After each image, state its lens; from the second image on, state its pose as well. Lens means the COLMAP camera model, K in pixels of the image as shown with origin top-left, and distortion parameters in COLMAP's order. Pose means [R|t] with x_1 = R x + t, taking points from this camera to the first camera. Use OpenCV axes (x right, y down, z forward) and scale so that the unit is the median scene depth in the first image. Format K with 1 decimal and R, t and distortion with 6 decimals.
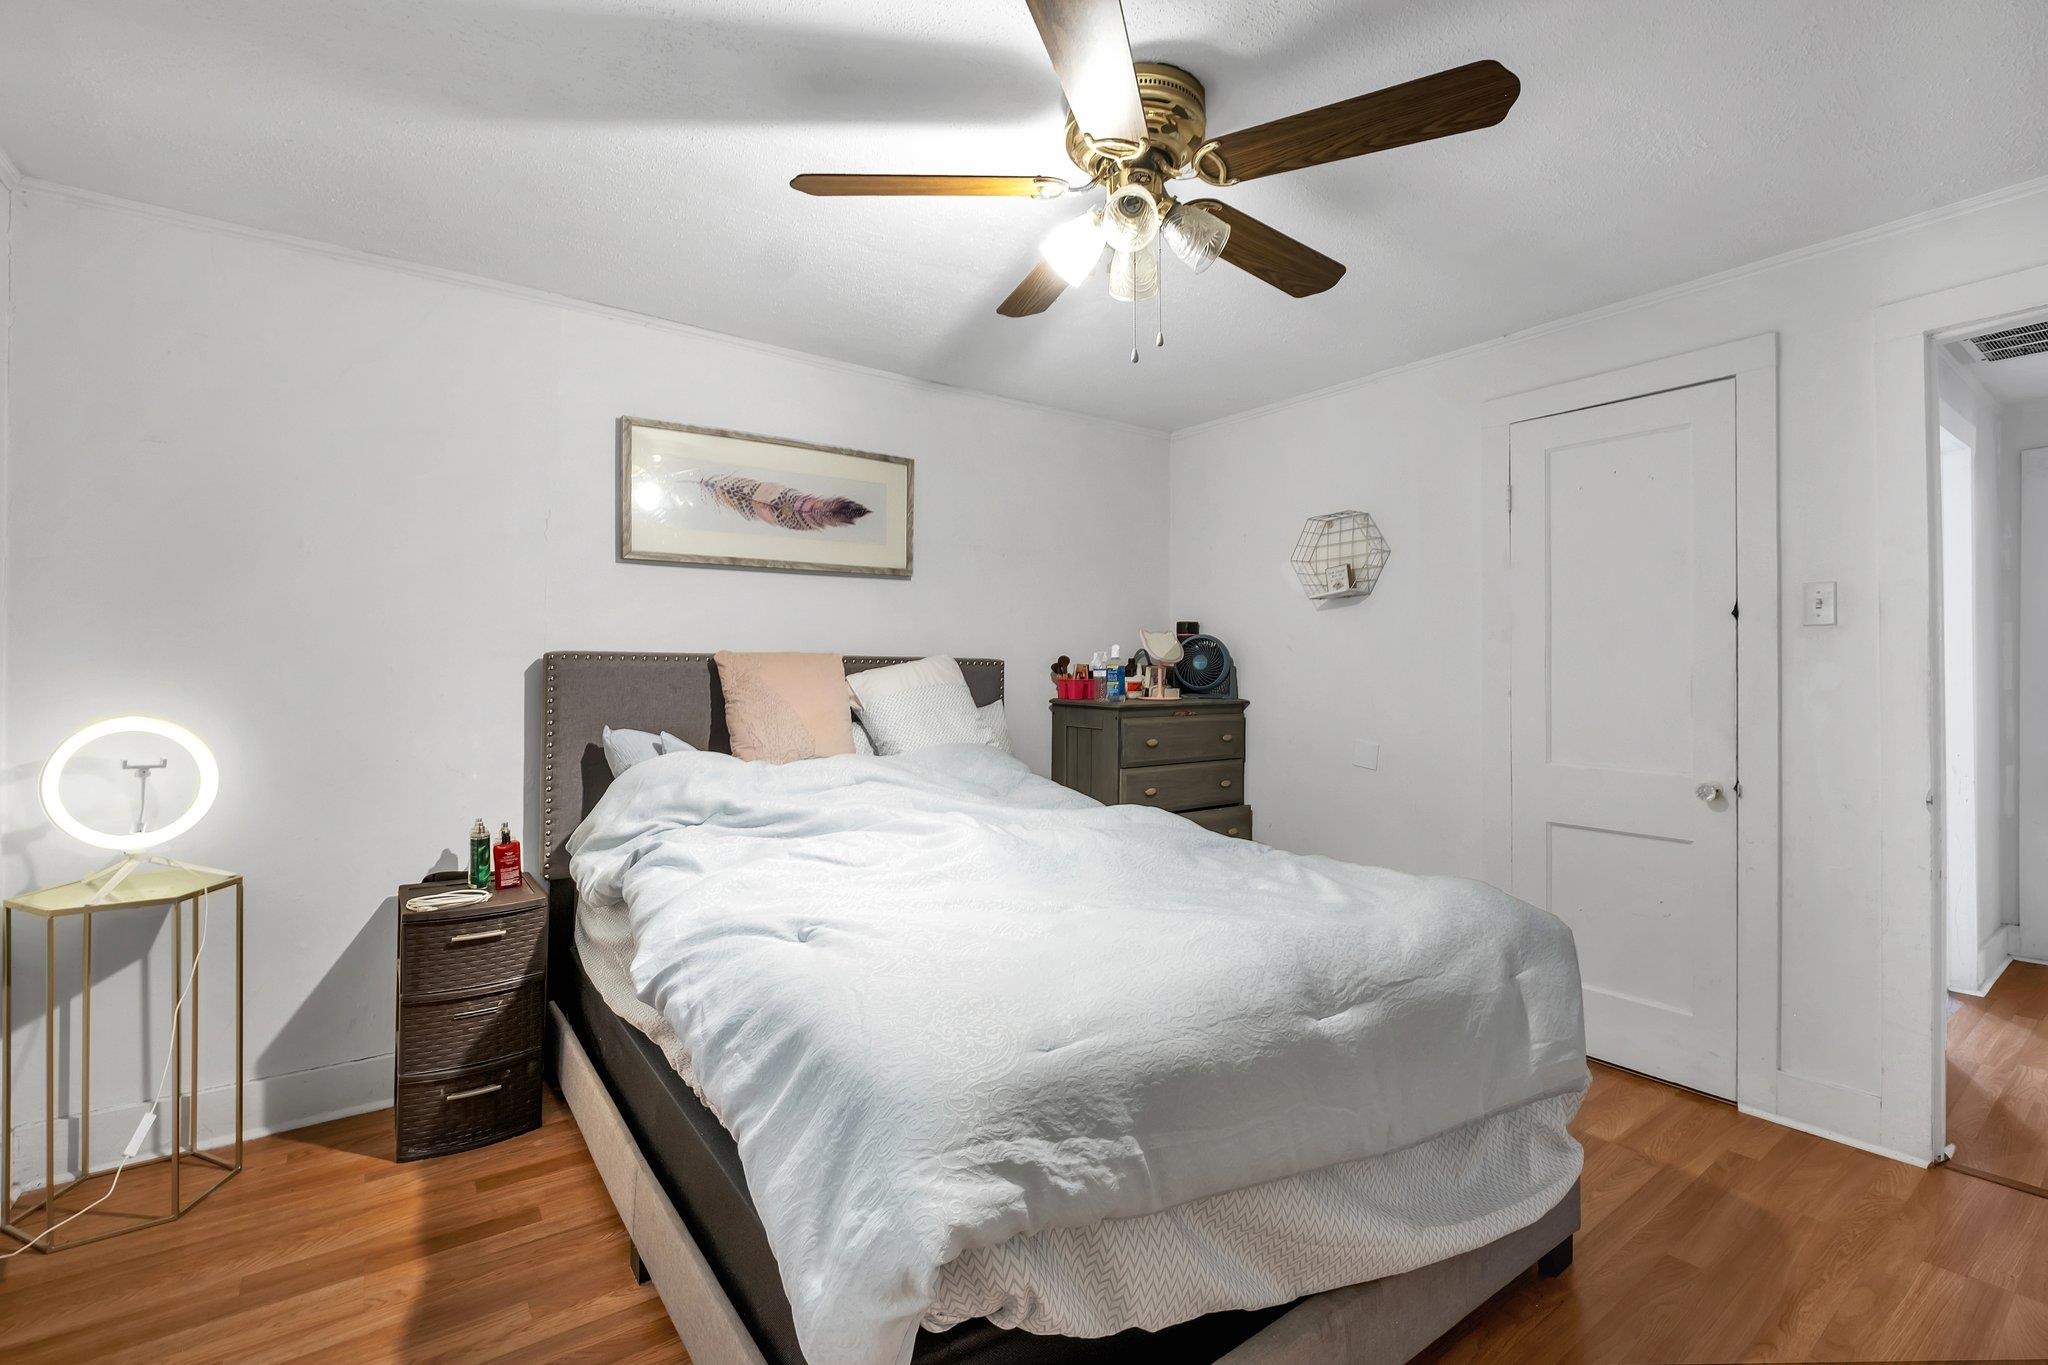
lens RADIAL K [[900.5, 0, 1031.0], [0, 900.5, 667.8], [0, 0, 1]] dist [-0.000396, -0.001139]
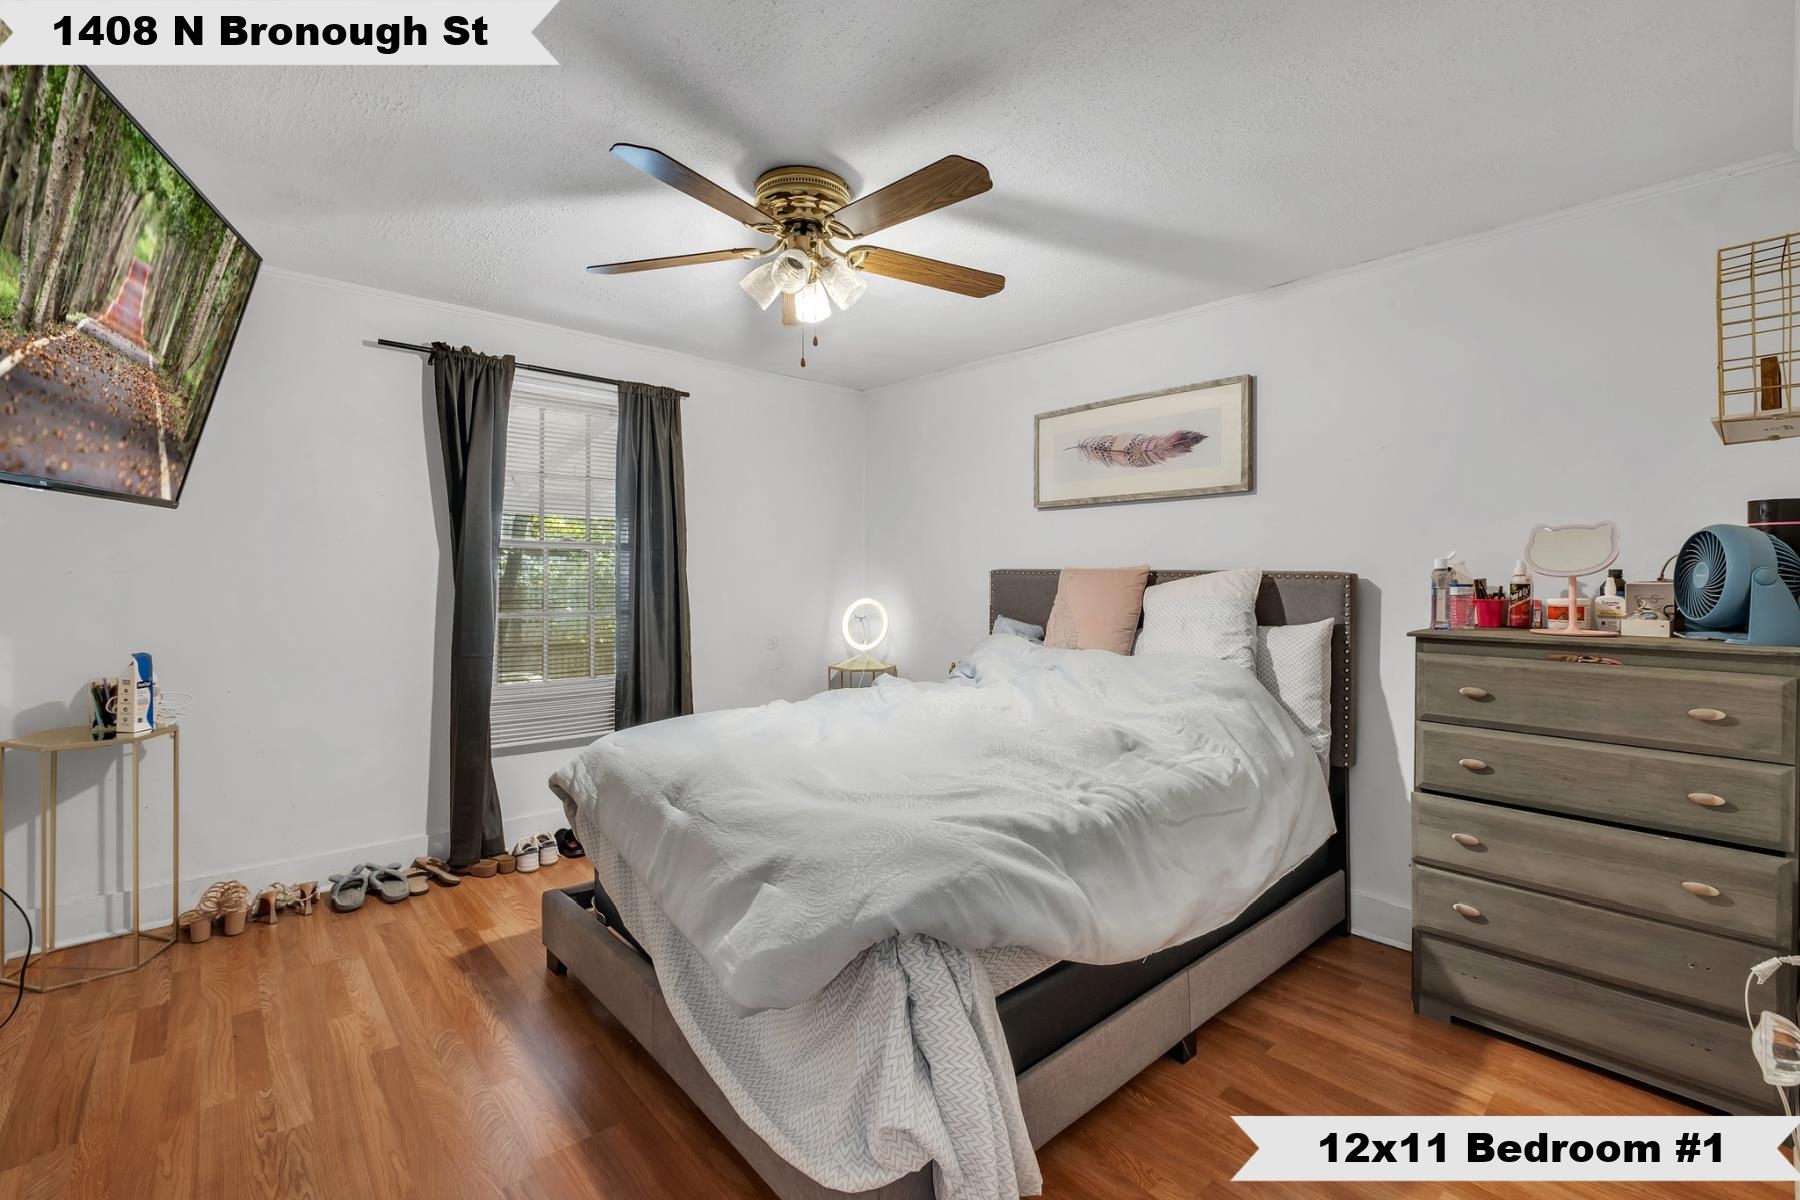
lens RADIAL K [[784.7, 0, 905.4], [0, 784.7, 588.7], [0, 0, 1]] dist [0.000273, 0.000054]
pose [[0.094291, 0.011143, -0.995482, 0.778820], [-0.011619, 0.999882, 0.010092, 0.004550], [0.995477, 0.010615, 0.094410, 0.591480]]
